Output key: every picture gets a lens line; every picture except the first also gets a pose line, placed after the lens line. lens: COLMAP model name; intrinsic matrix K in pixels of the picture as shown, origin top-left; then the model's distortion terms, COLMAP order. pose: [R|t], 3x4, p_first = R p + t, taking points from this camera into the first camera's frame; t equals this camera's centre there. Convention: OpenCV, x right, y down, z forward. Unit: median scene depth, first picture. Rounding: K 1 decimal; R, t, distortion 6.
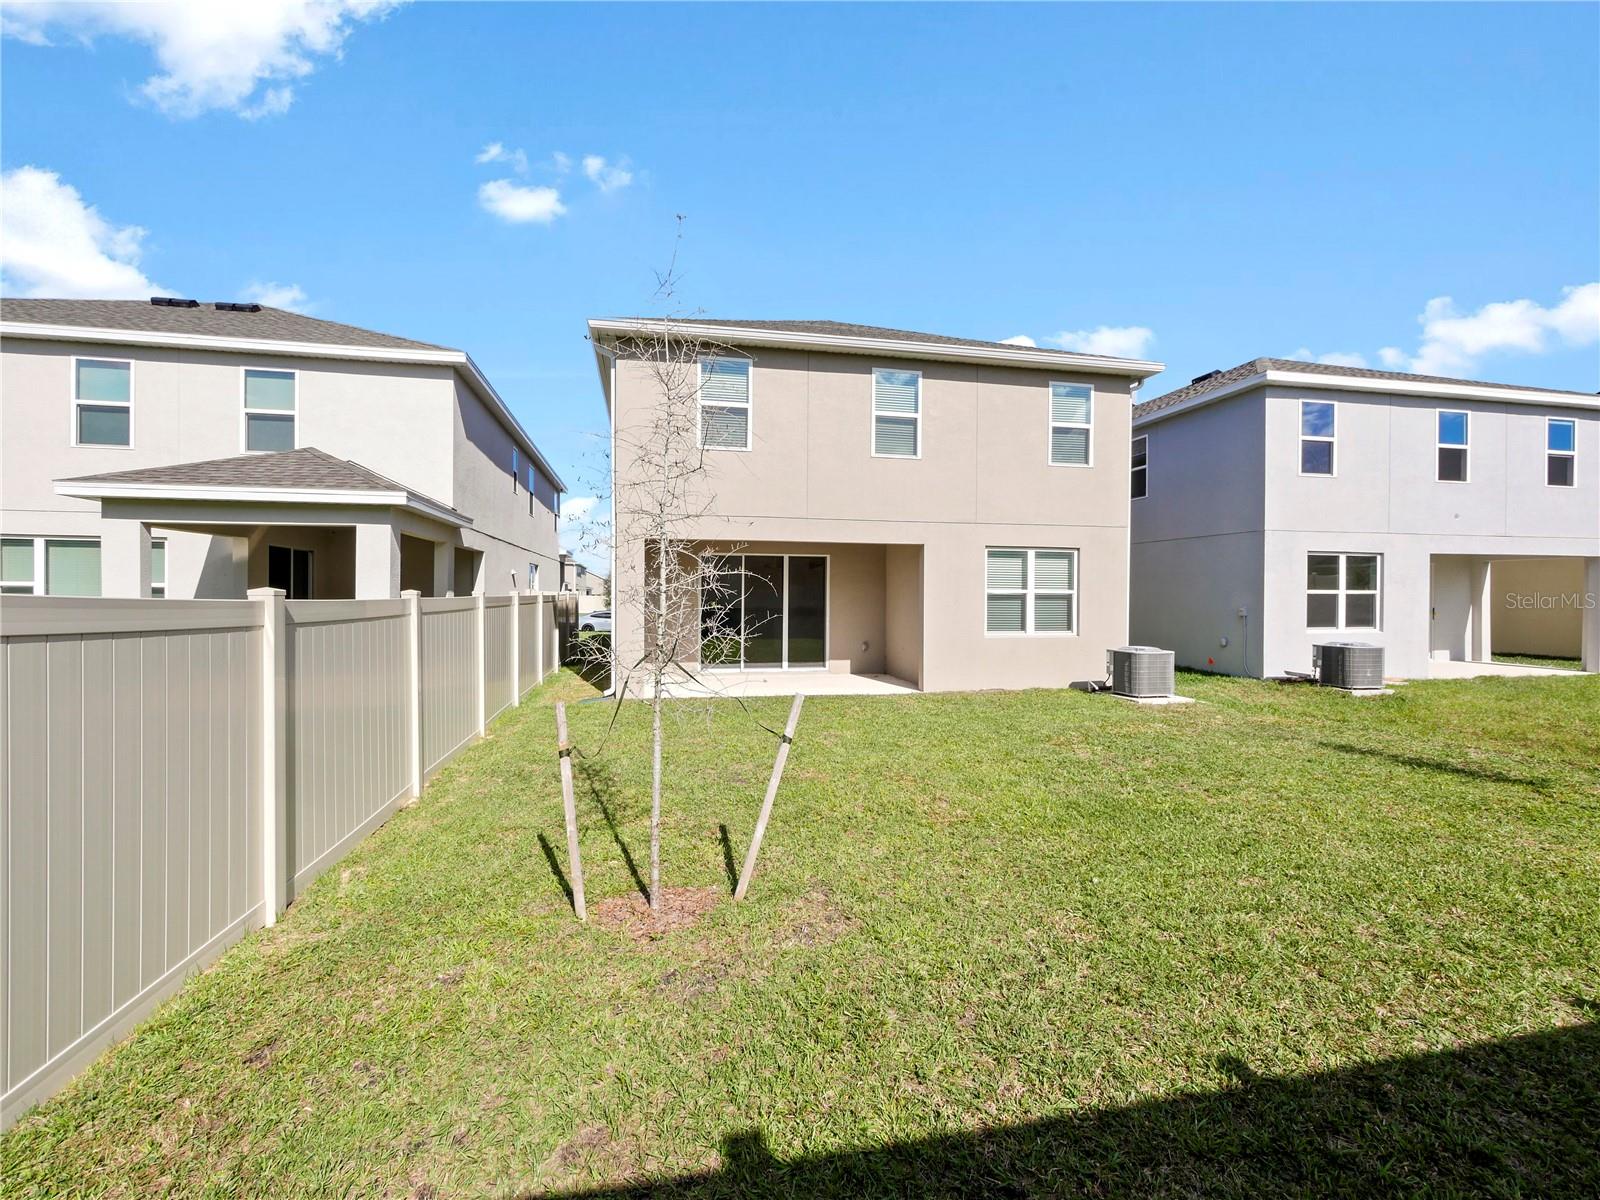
lens RADIAL K [[699.3, 0, 799.2], [0, 699.3, 611.8], [0, 0, 1]] dist [0.001099, 0.000118]
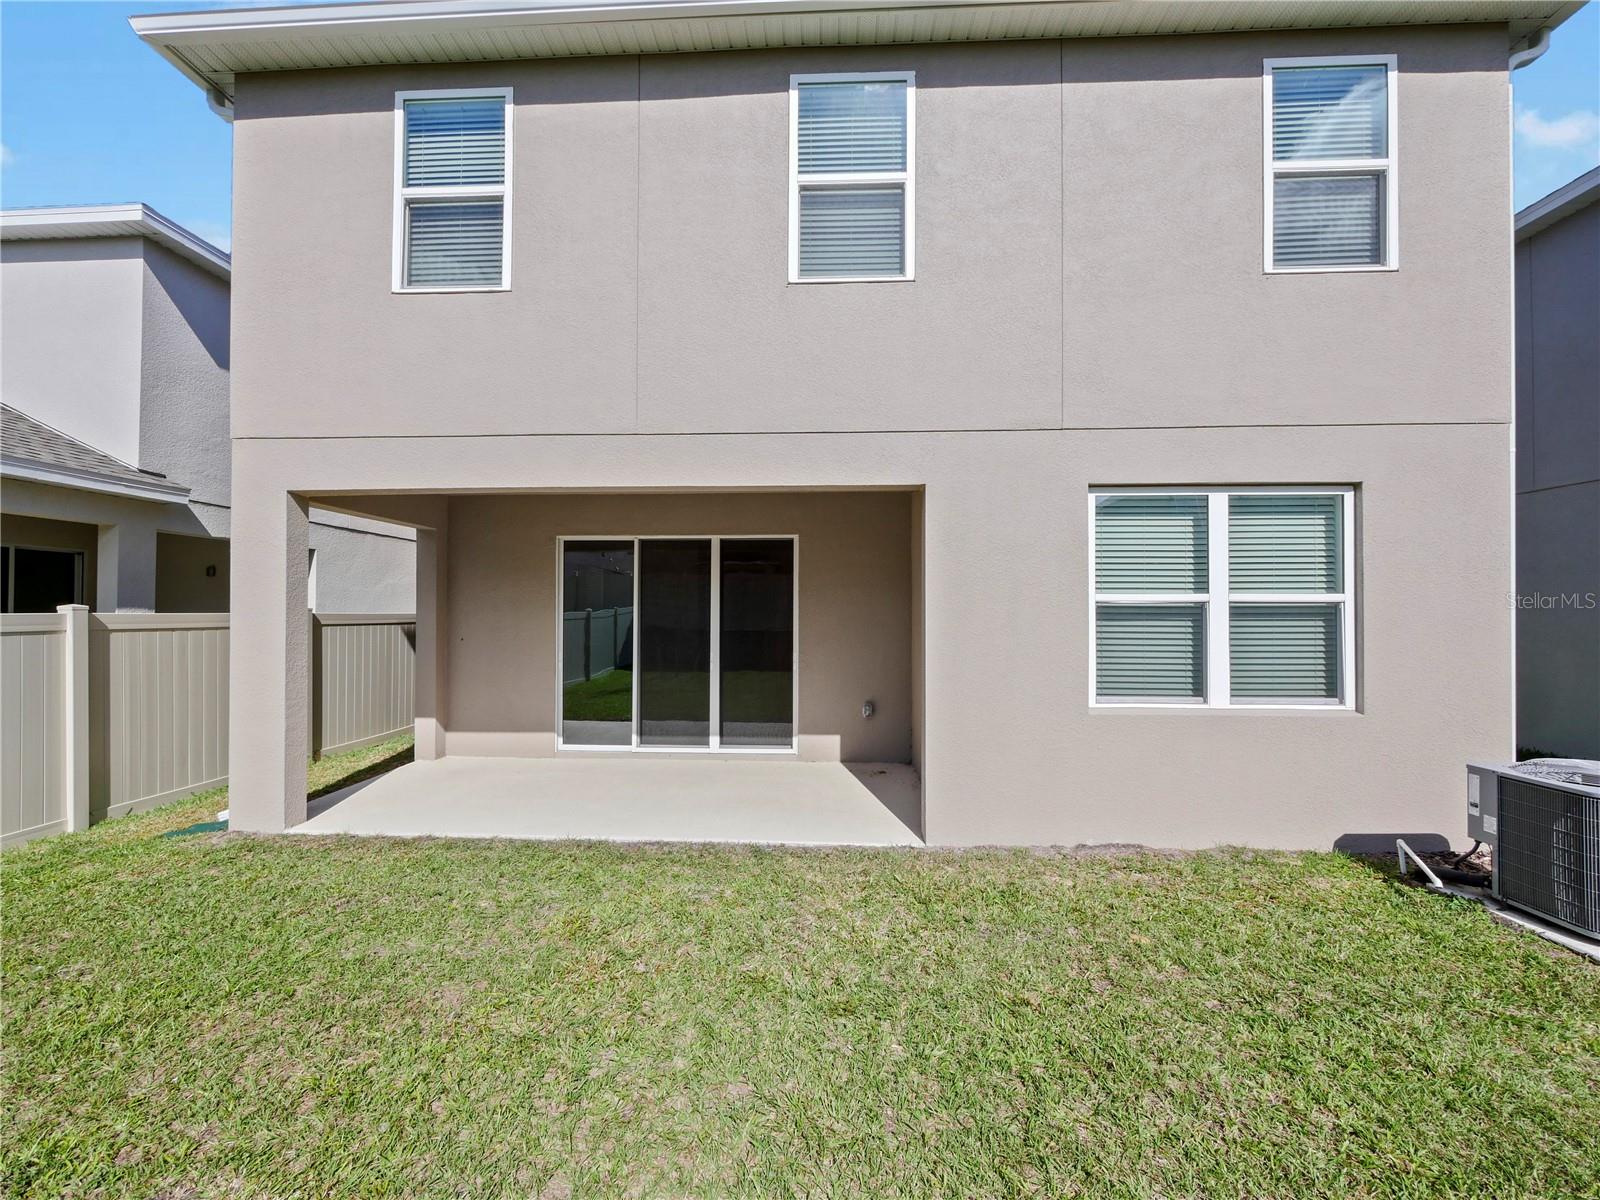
lens RADIAL K [[699.3, 0, 799.2], [0, 699.3, 611.8], [0, 0, 1]] dist [0.001099, 0.000118]
pose [[0.967048, -0.005630, -0.254531, 0.201441], [-0.001777, 0.999582, -0.028860, -0.009088], [0.254587, 0.028362, 0.966634, 0.554556]]
